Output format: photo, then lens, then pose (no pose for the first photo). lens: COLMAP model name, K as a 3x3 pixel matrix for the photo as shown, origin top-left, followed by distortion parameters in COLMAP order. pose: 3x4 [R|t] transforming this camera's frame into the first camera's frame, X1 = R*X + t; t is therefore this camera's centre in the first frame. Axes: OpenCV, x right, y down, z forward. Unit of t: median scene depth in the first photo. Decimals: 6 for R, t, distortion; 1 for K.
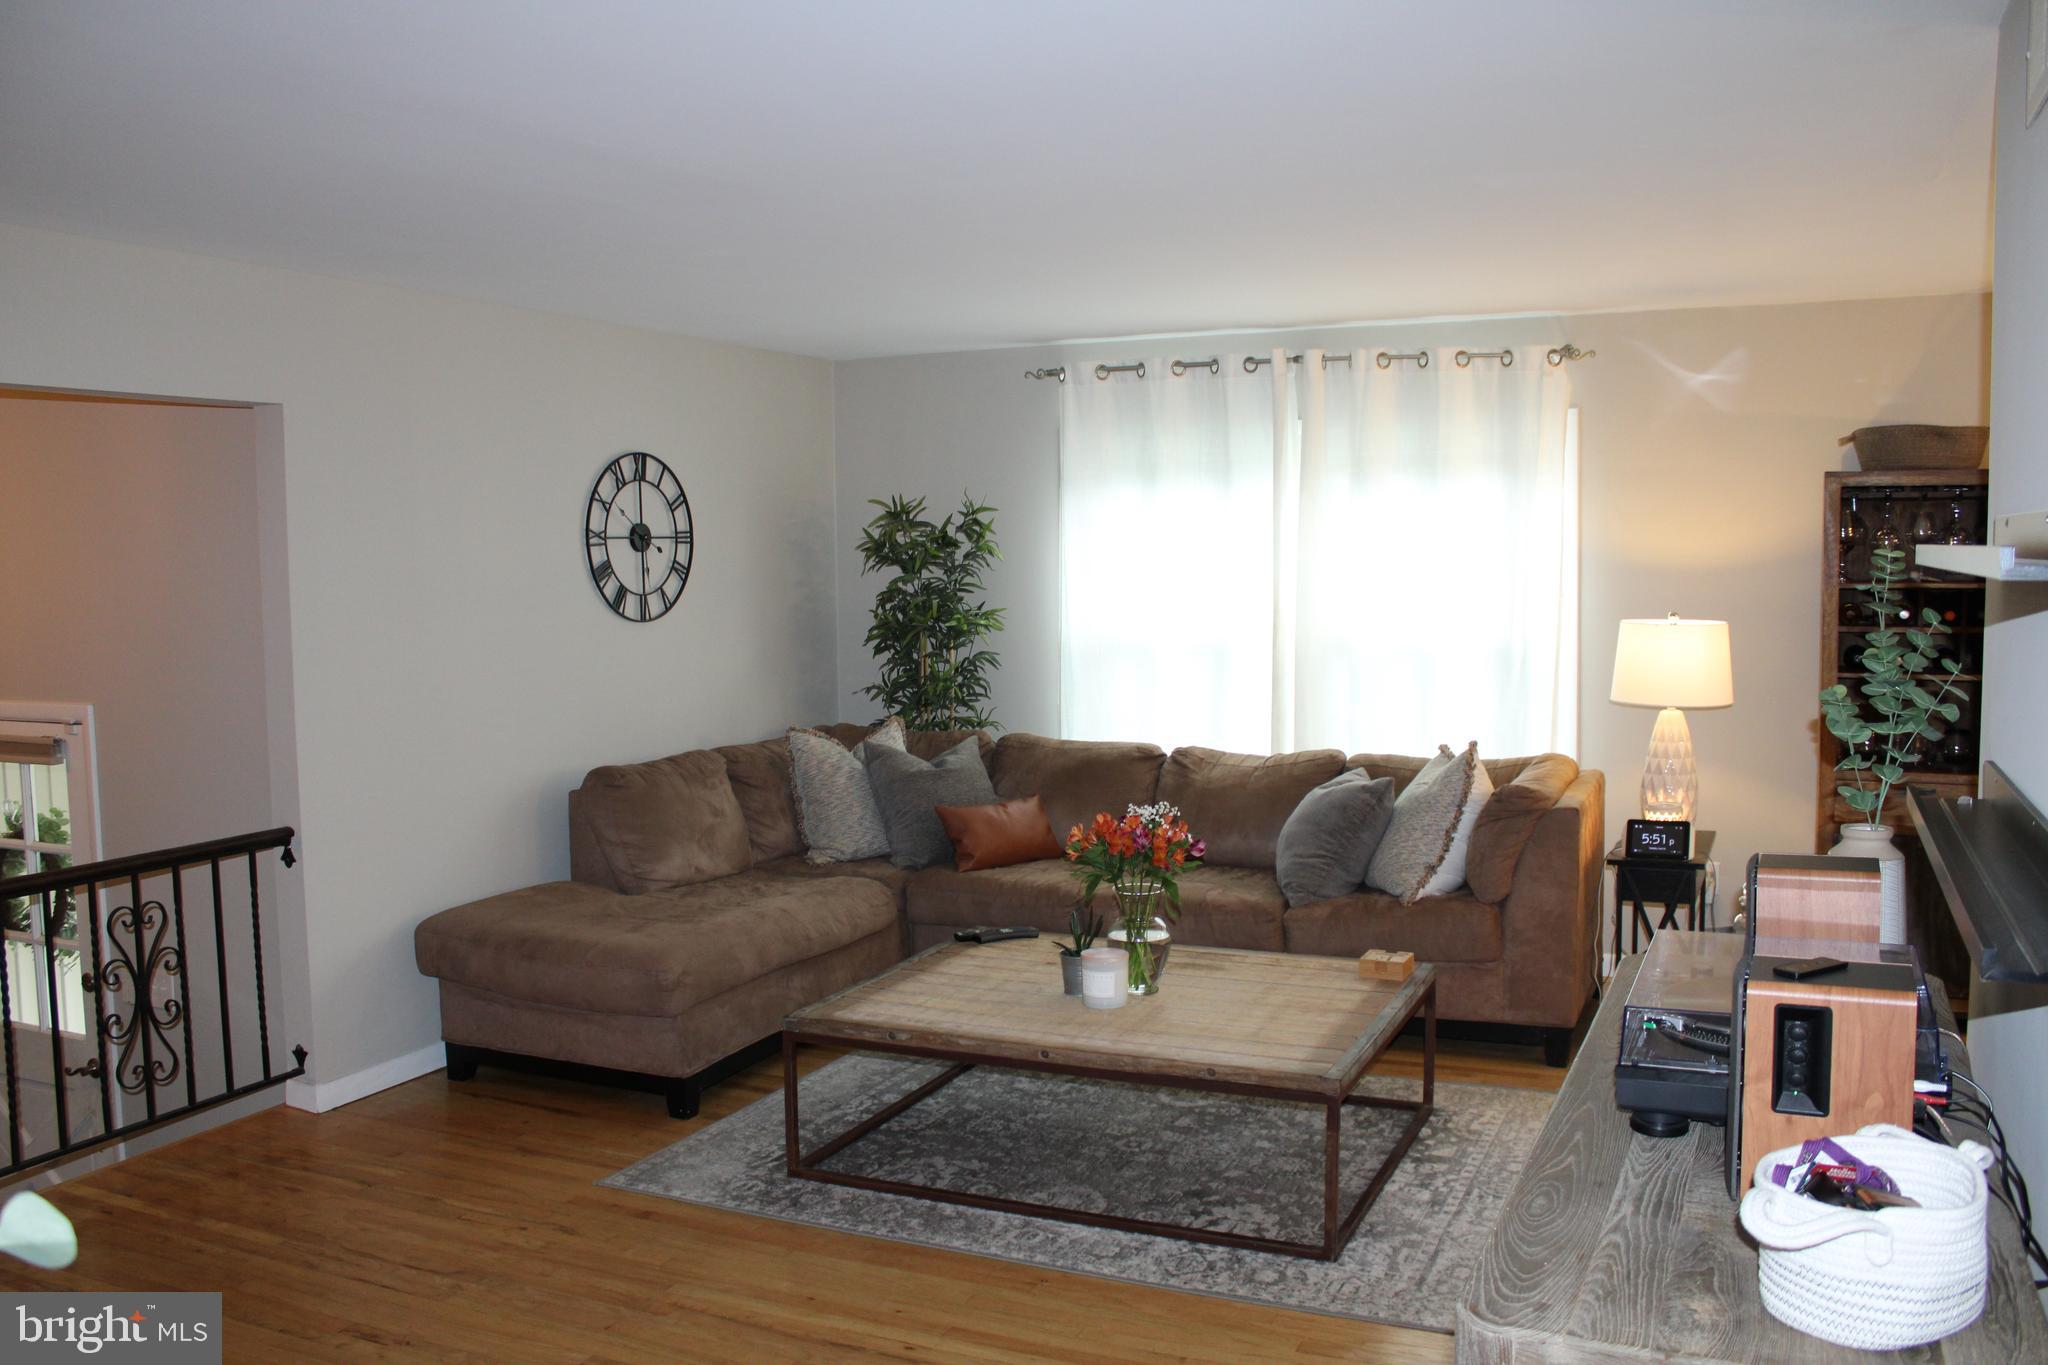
lens RADIAL K [[1721.6, 0, 1013.7], [0, 1721.6, 698.2], [0, 0, 1]] dist [-0.132474, 0.106179]
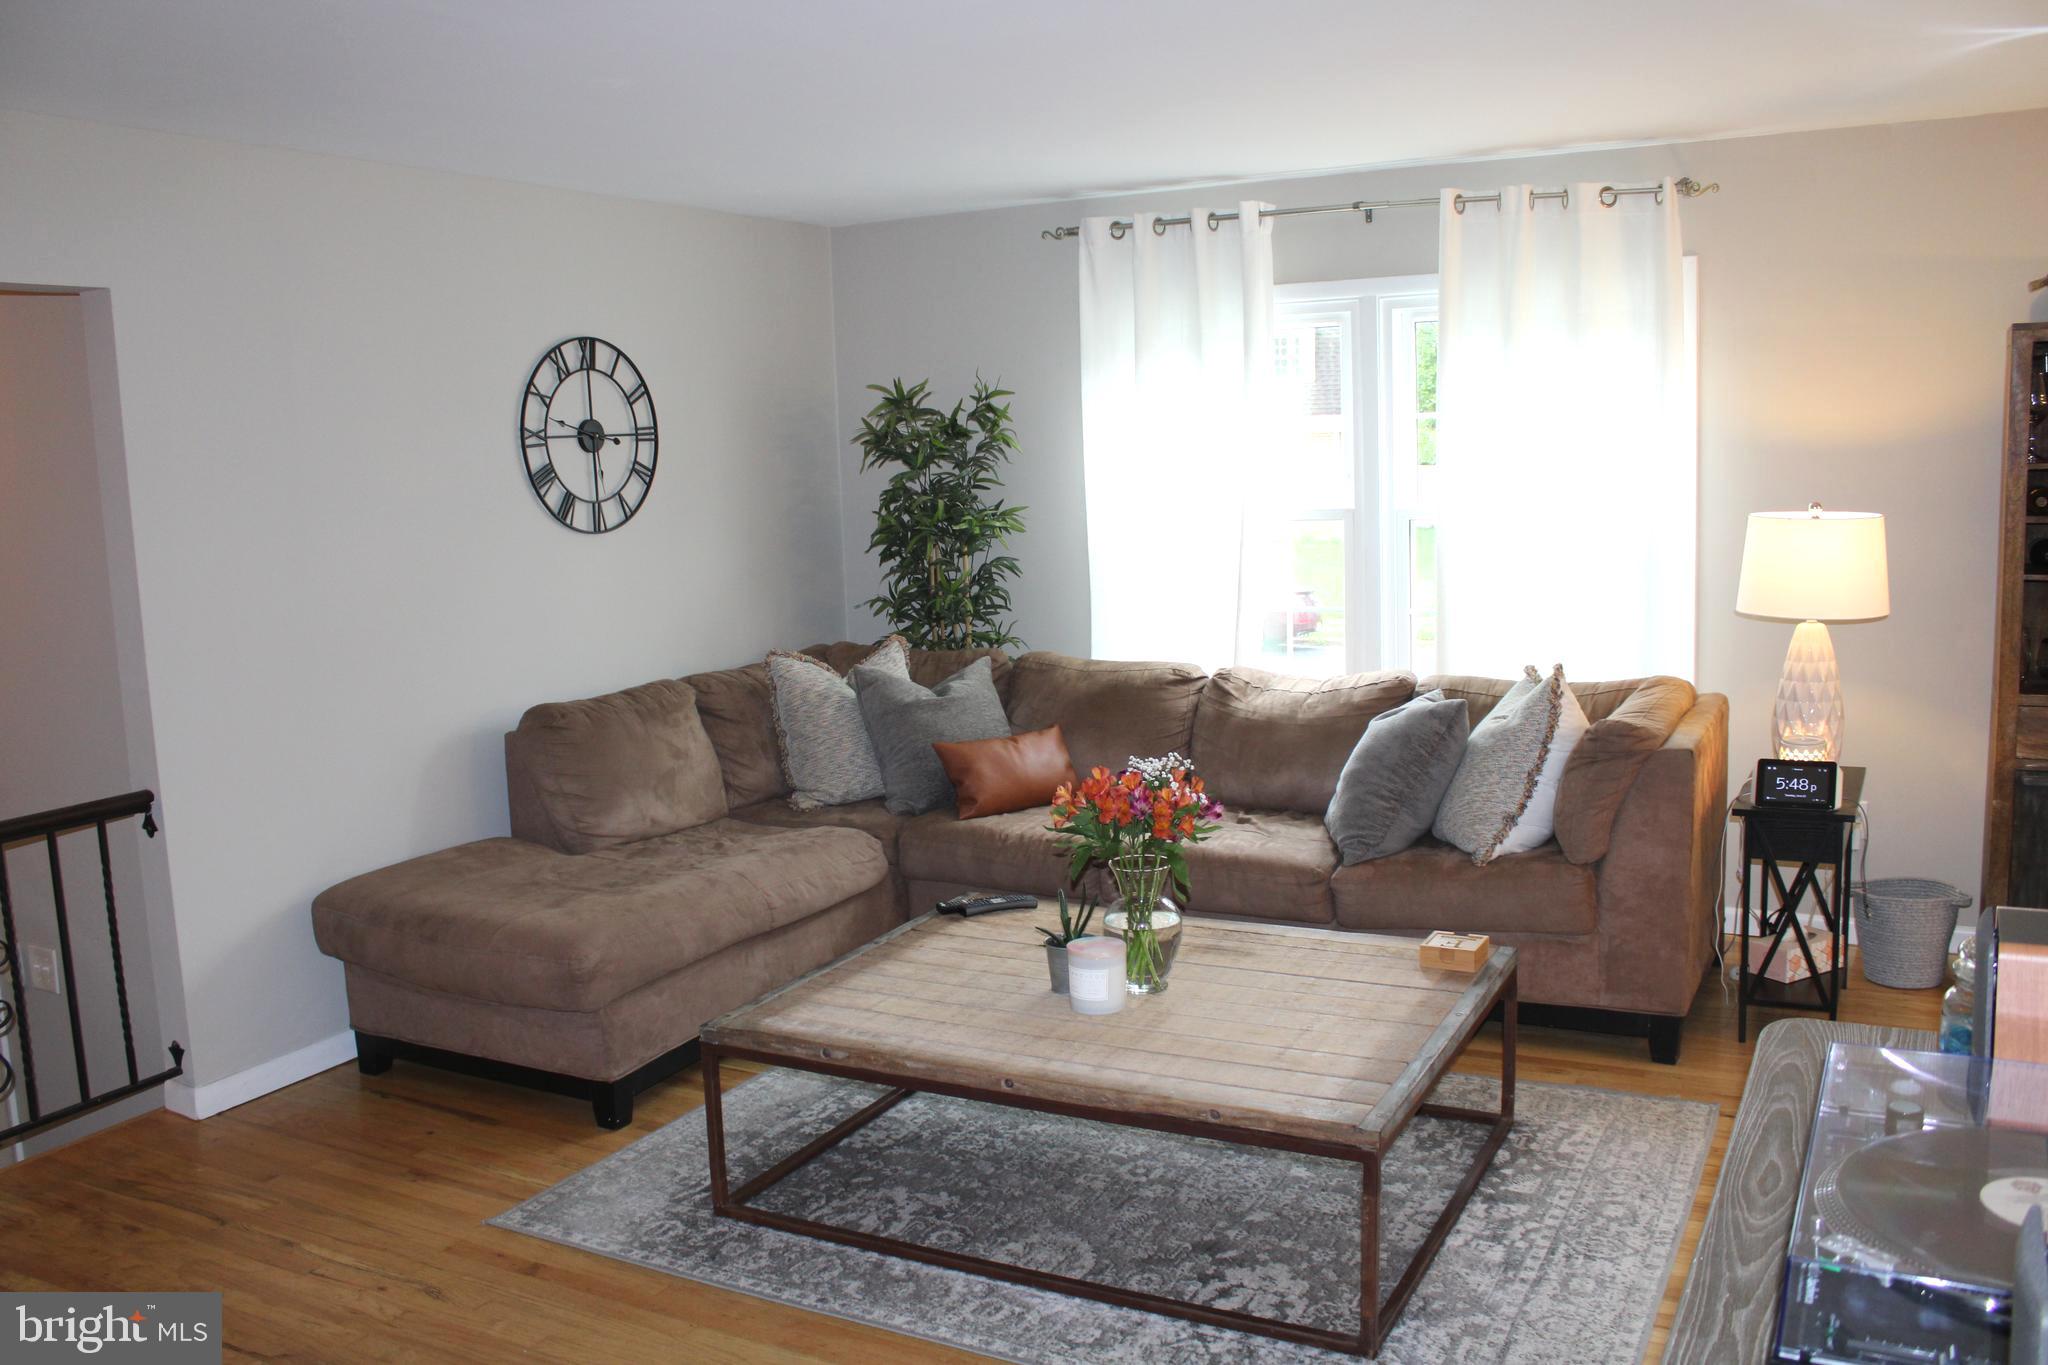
lens RADIAL K [[1721.6, 0, 1012.7], [0, 1721.6, 691.8], [0, 0, 1]] dist [-0.132474, 0.106179]
pose [[0.998053, -0.013496, -0.060896, 0.057260], [0.017206, 0.998001, 0.060809, -0.016882], [0.059953, -0.061738, 0.996290, 0.181604]]
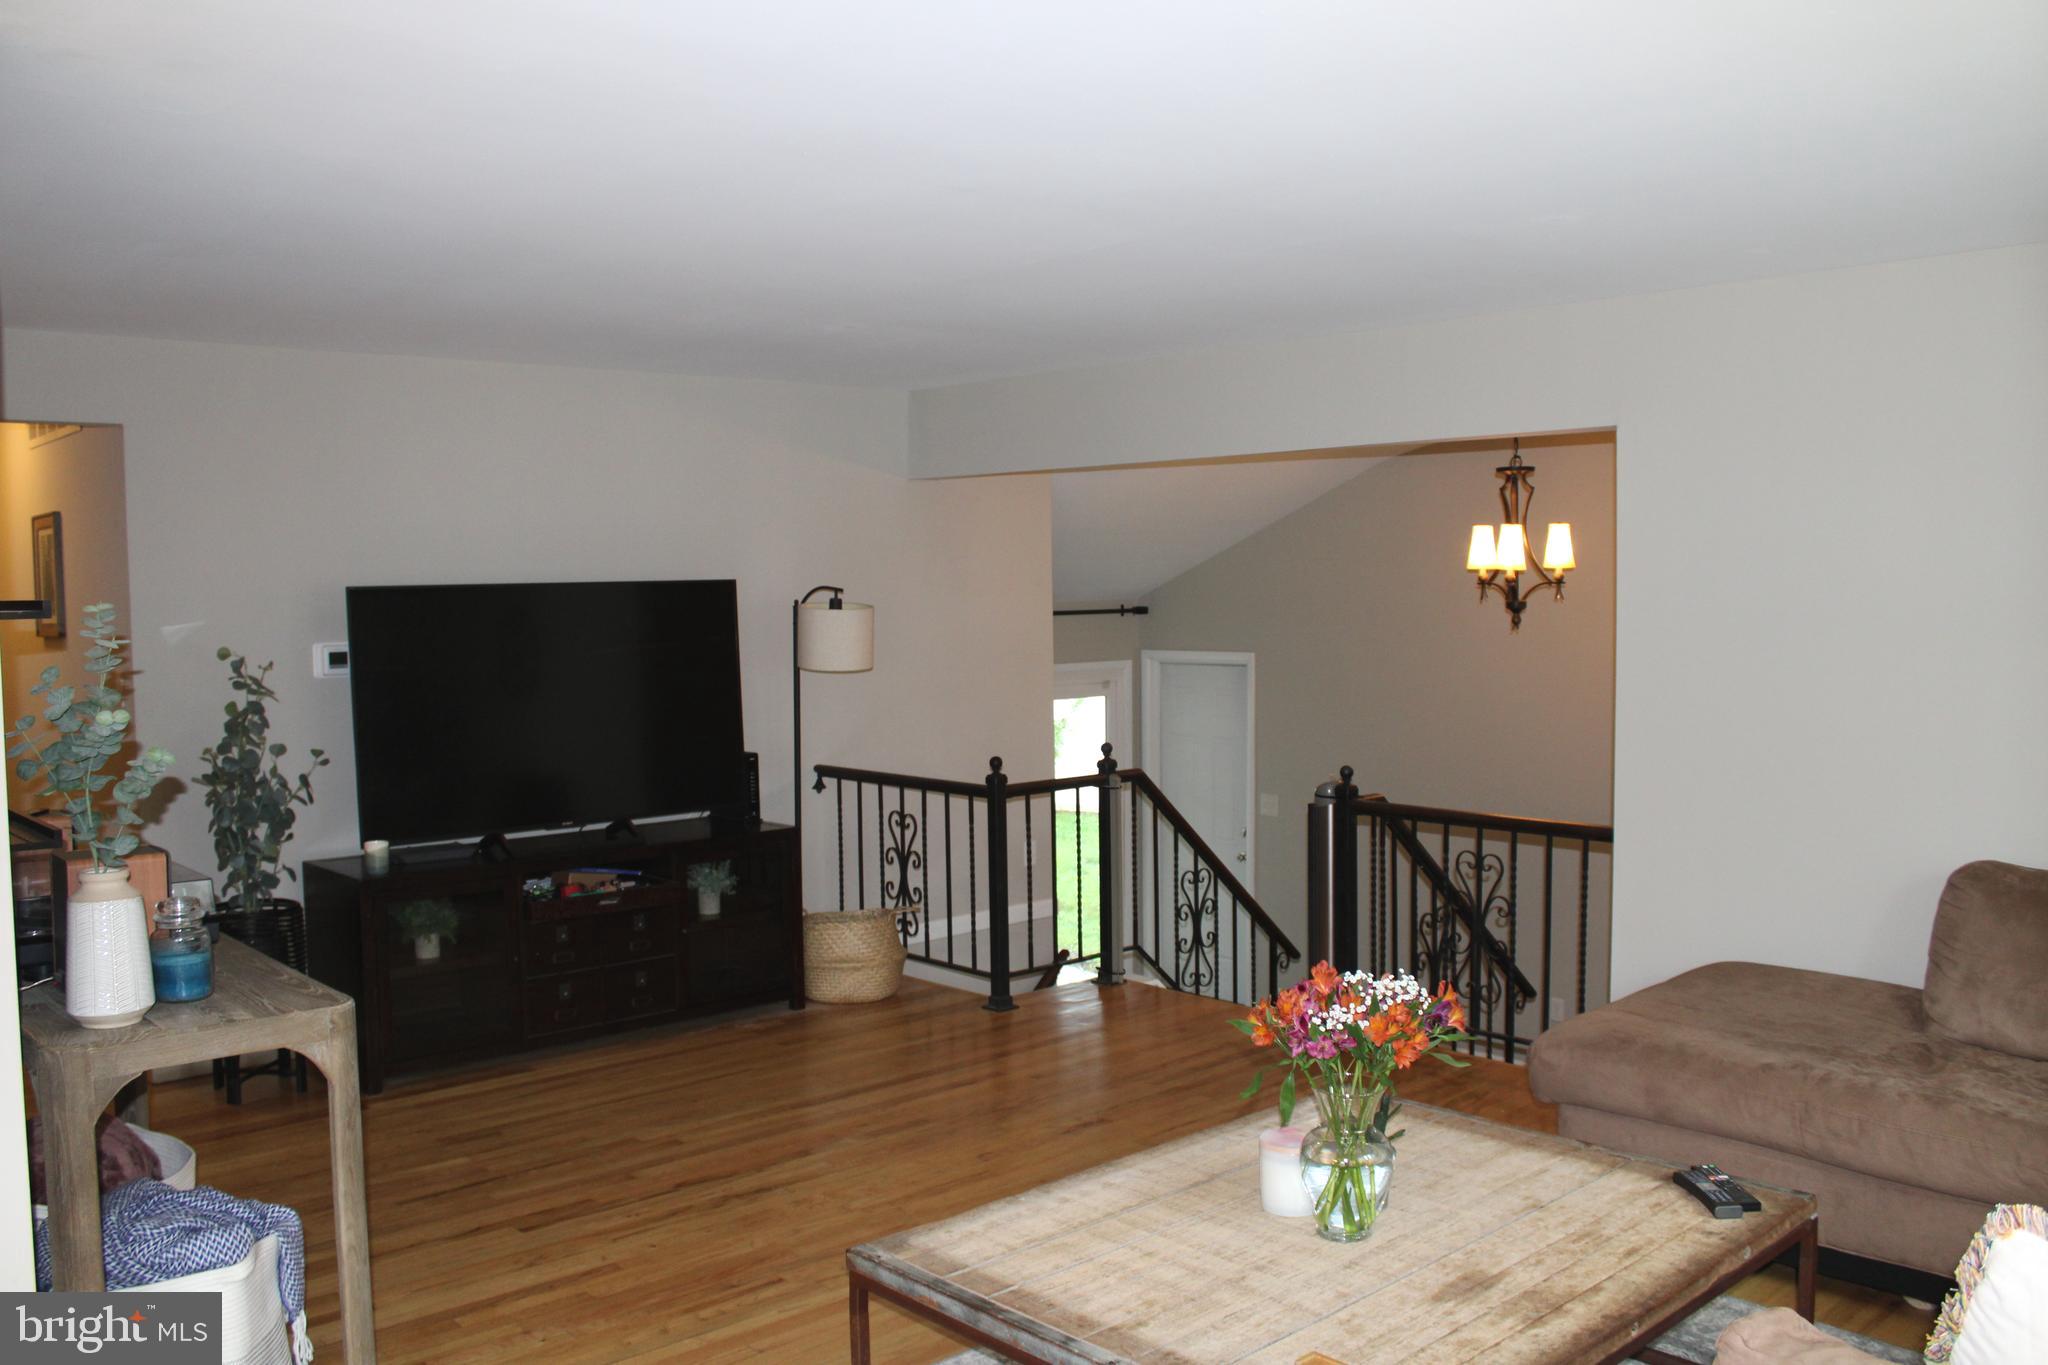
lens RADIAL K [[1721.6, 0, 1027.4], [0, 1721.6, 681.3], [0, 0, 1]] dist [-0.132474, 0.106179]
pose [[-0.371595, 0.077168, -0.925182, 0.659304], [-0.064071, 0.992032, 0.108478, -0.100609], [0.926181, 0.099587, -0.363690, 1.008318]]
